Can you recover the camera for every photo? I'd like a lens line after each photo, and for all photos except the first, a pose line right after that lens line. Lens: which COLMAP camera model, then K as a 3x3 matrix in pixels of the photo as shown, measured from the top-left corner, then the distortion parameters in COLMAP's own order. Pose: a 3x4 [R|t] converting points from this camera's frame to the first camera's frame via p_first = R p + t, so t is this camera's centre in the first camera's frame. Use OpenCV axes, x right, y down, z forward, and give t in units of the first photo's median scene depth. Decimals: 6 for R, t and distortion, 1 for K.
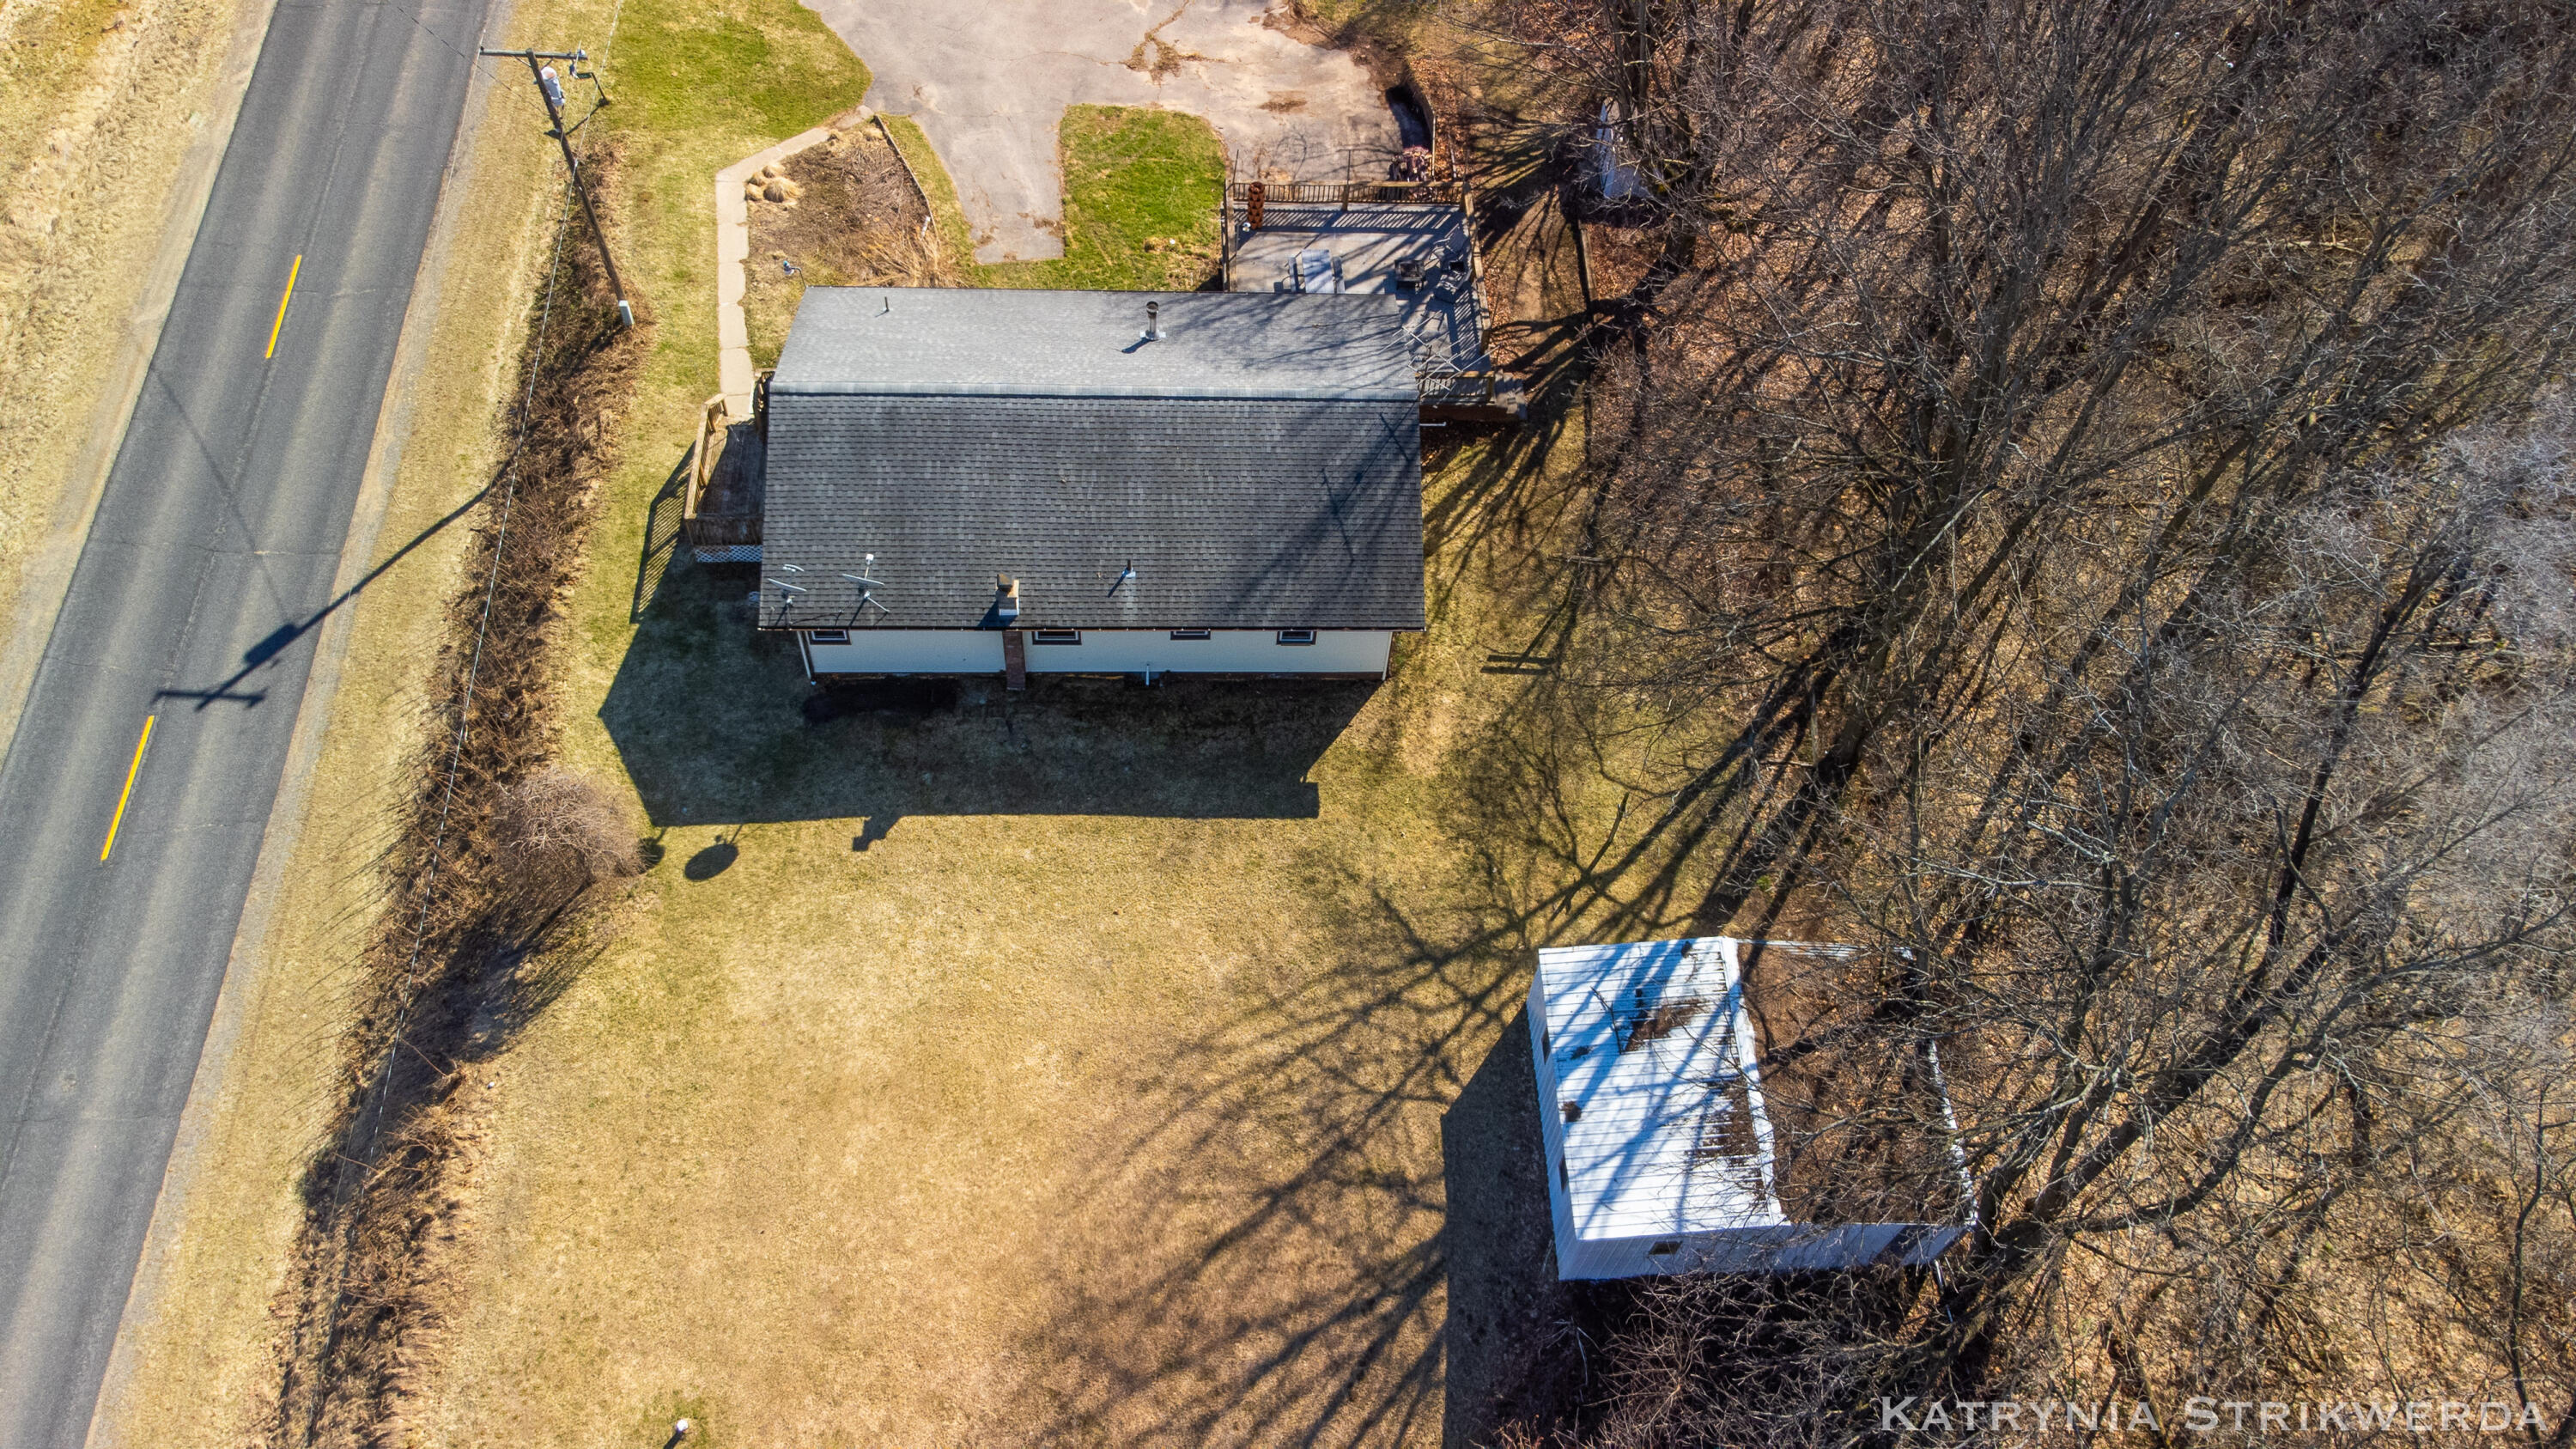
lens RADIAL K [[1959.1, 0, 1288.0], [0, 1959.1, 724.5], [0, 0, 1]] dist [-0.040713, 0.188825]
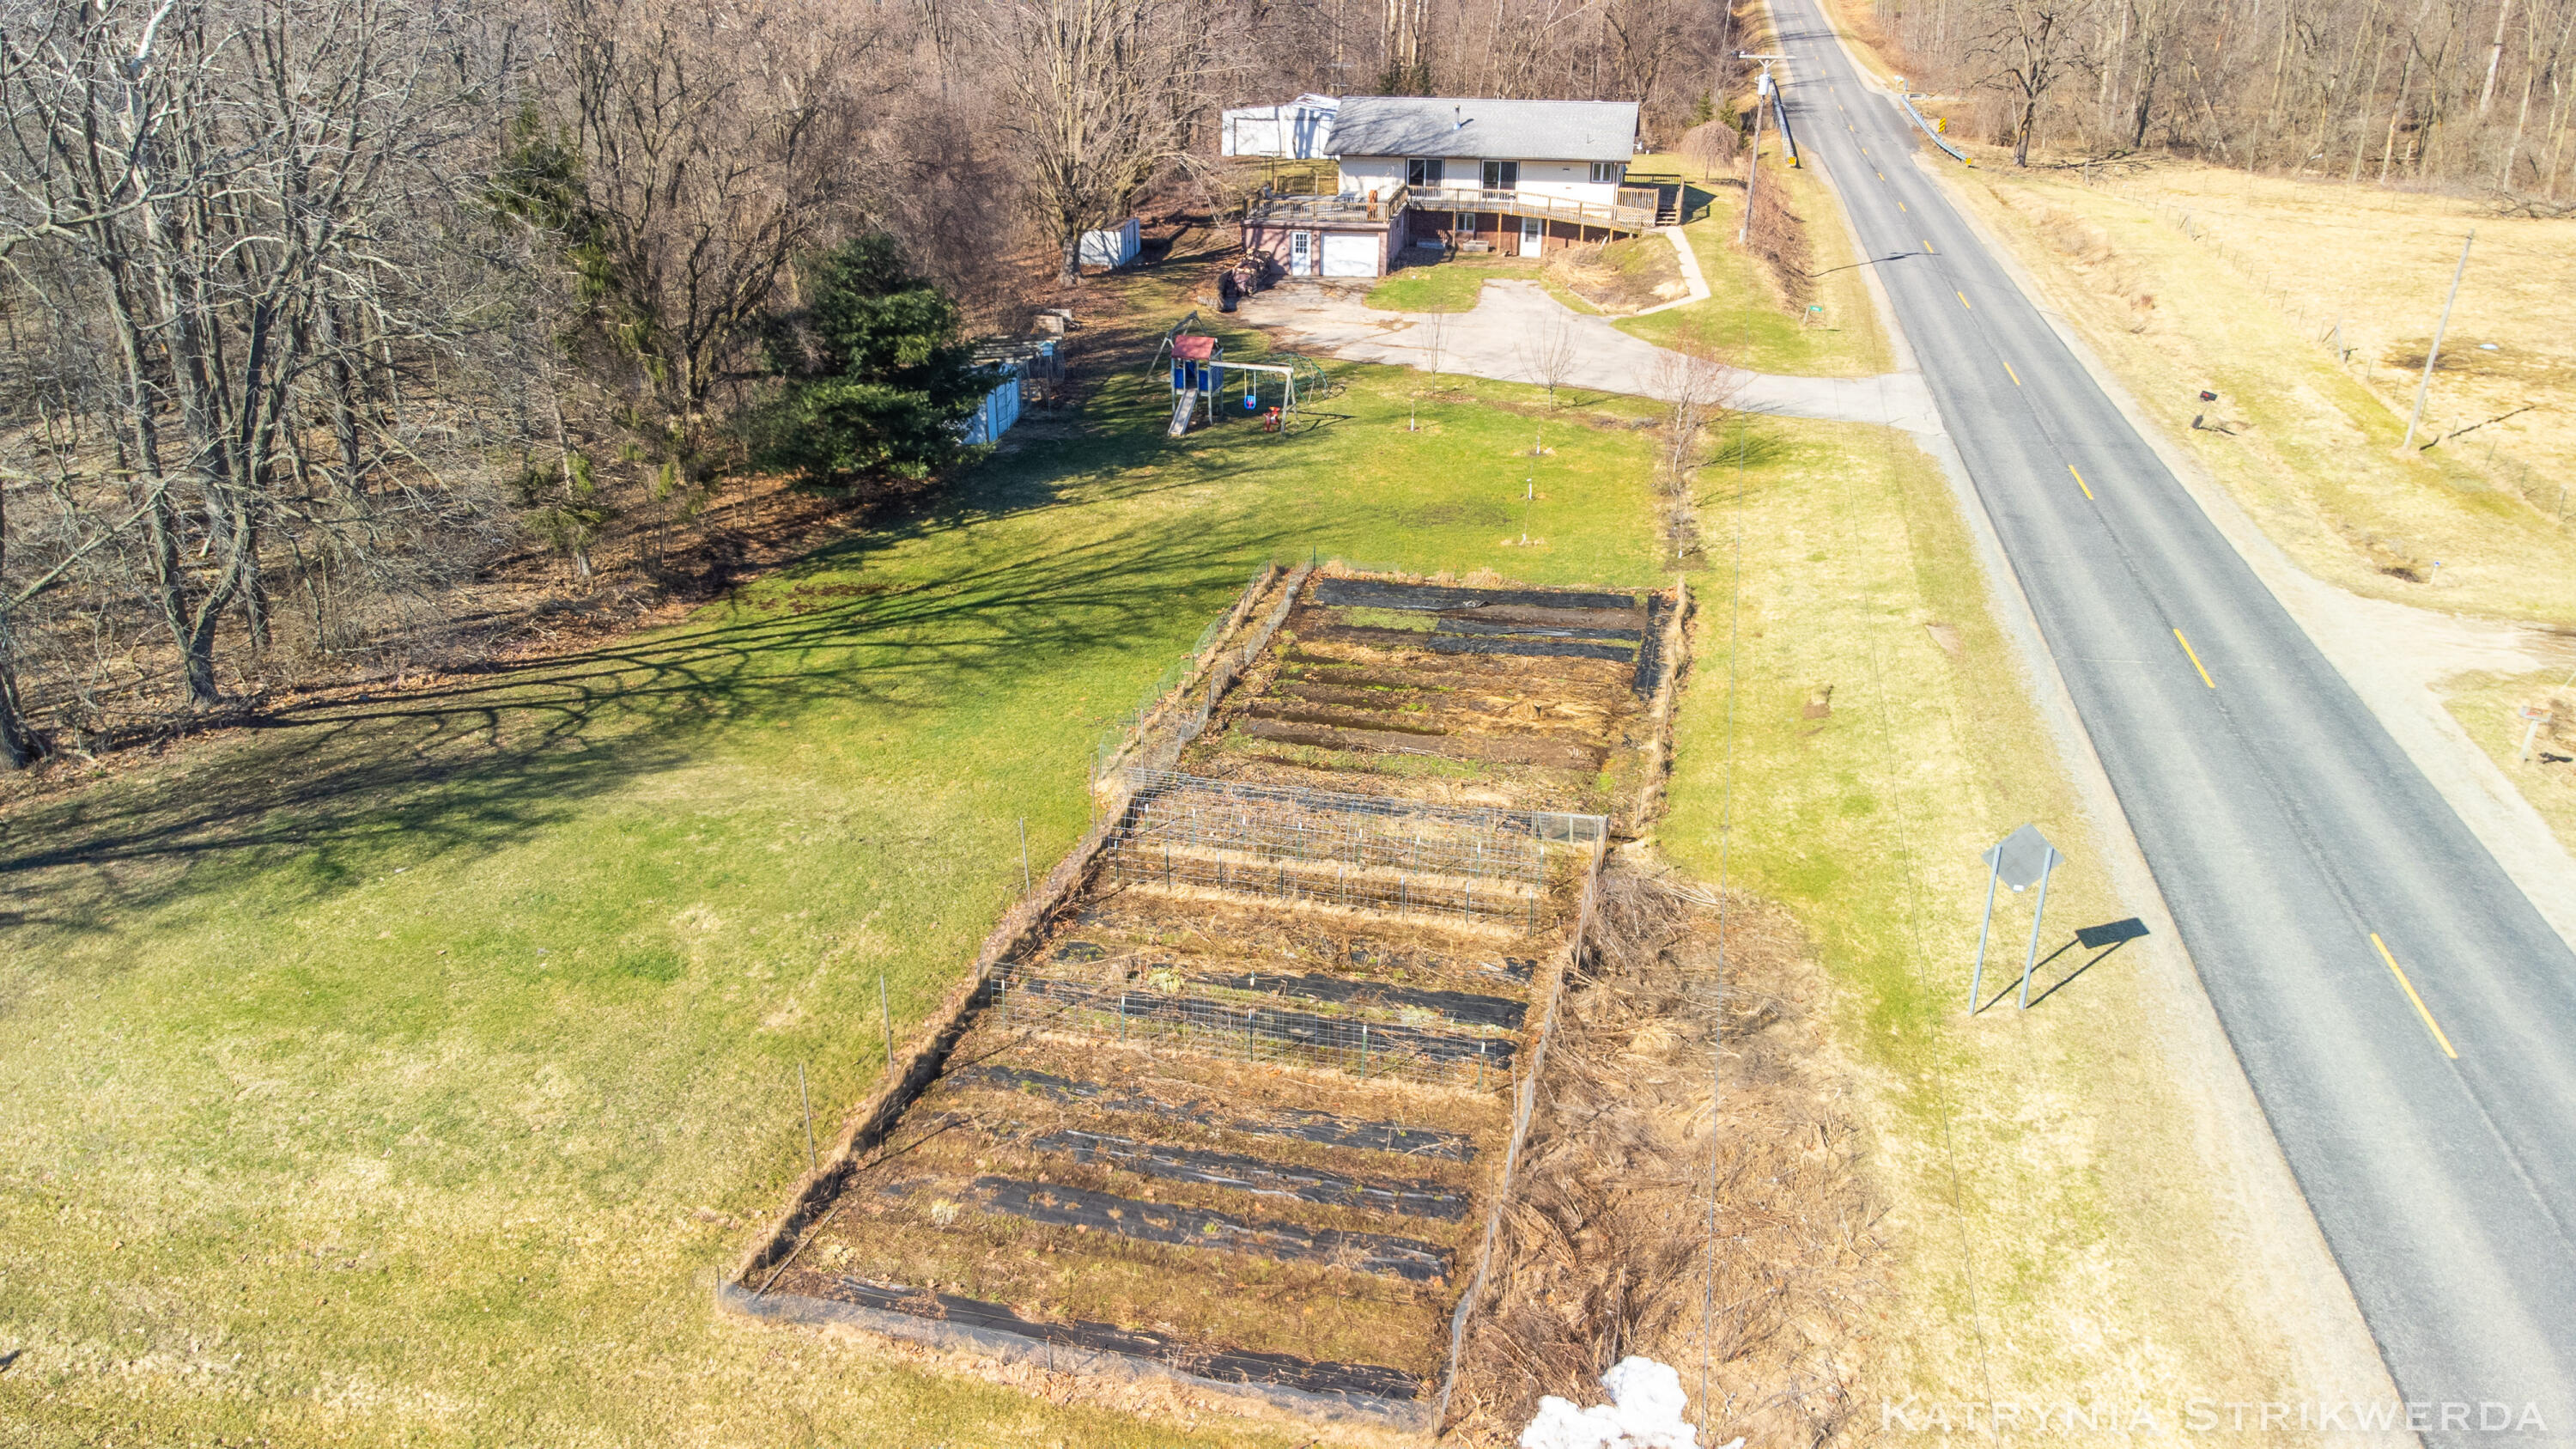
lens RADIAL K [[1909.8, 0, 1285.2], [0, 1909.8, 729.7], [0, 0, 1]] dist [0.023754, 0.037973]
pose [[-0.968579, -0.159012, 0.191231, -0.401820], [0.164010, 0.169641, 0.971763, -2.196184], [-0.186962, 0.972593, -0.138232, 2.052549]]
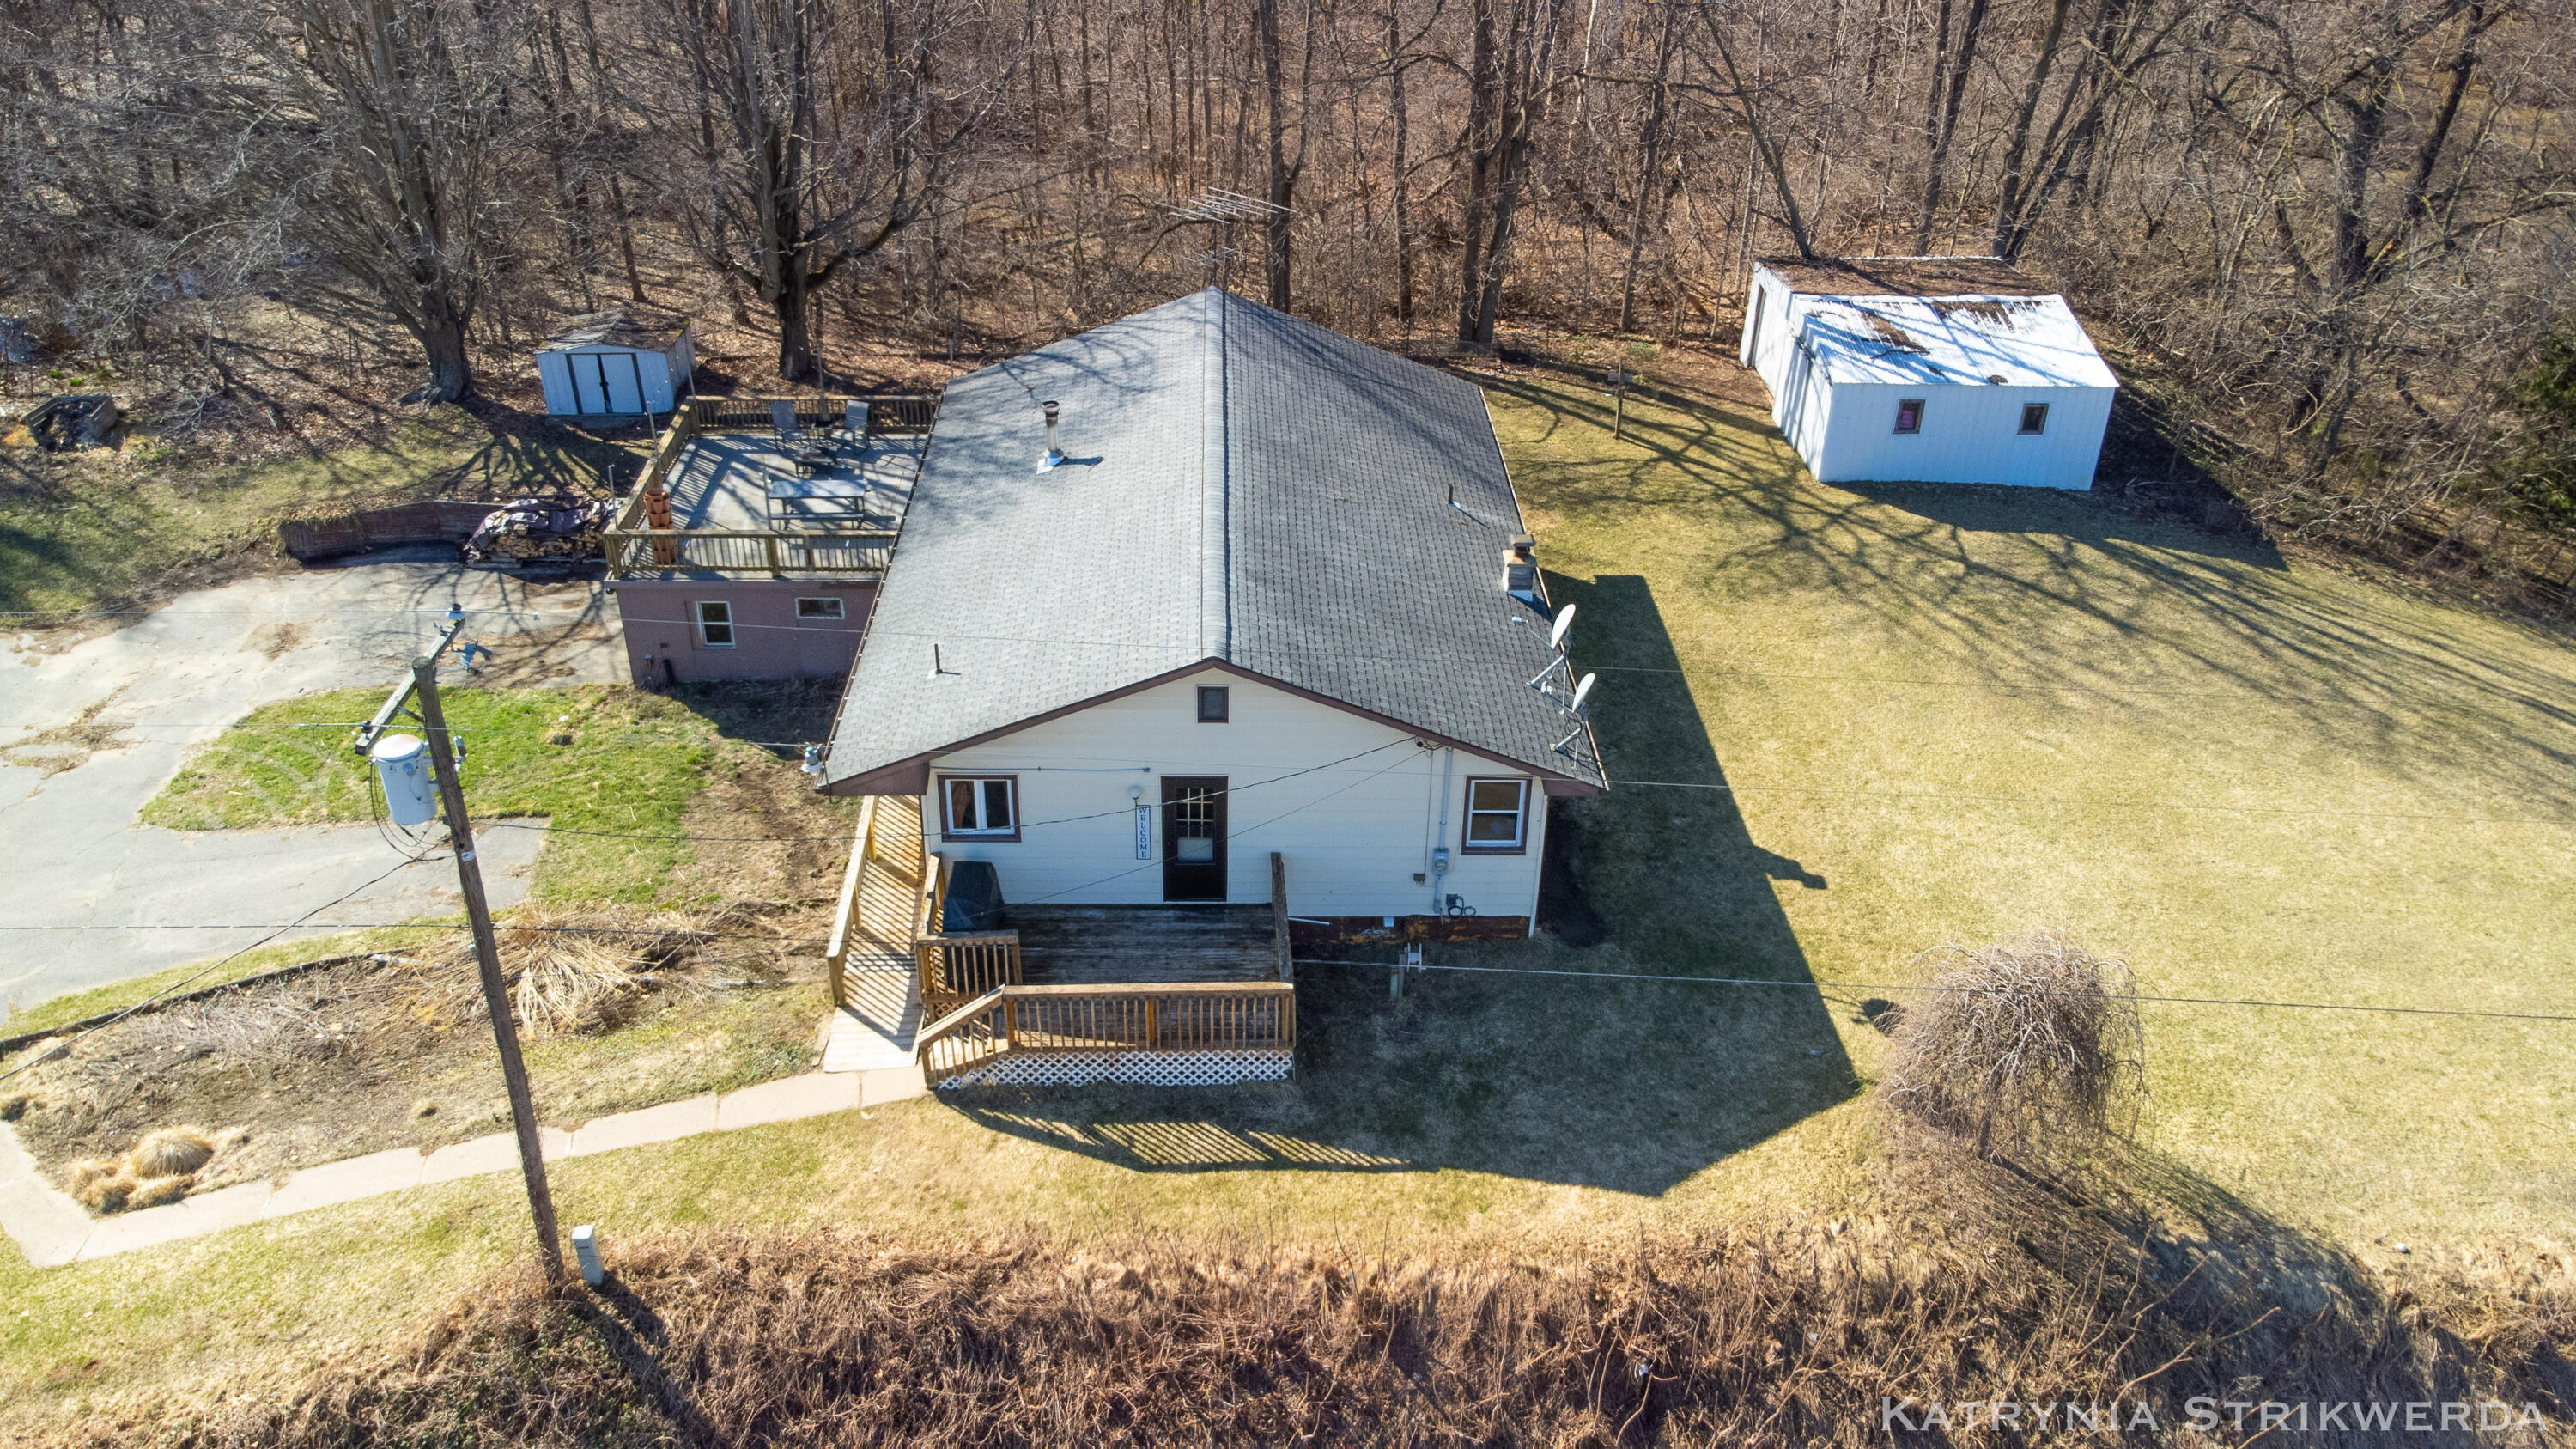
lens RADIAL K [[1934.5, 0, 1284.5], [0, 1934.5, 715.8], [0, 0, 1]] dist [0.000133, 0.103752]
pose [[0.013451, -0.566849, 0.823712, -0.741484], [0.821158, 0.476310, 0.314370, -0.326655], [-0.570542, 0.672169, 0.471880, 0.736041]]
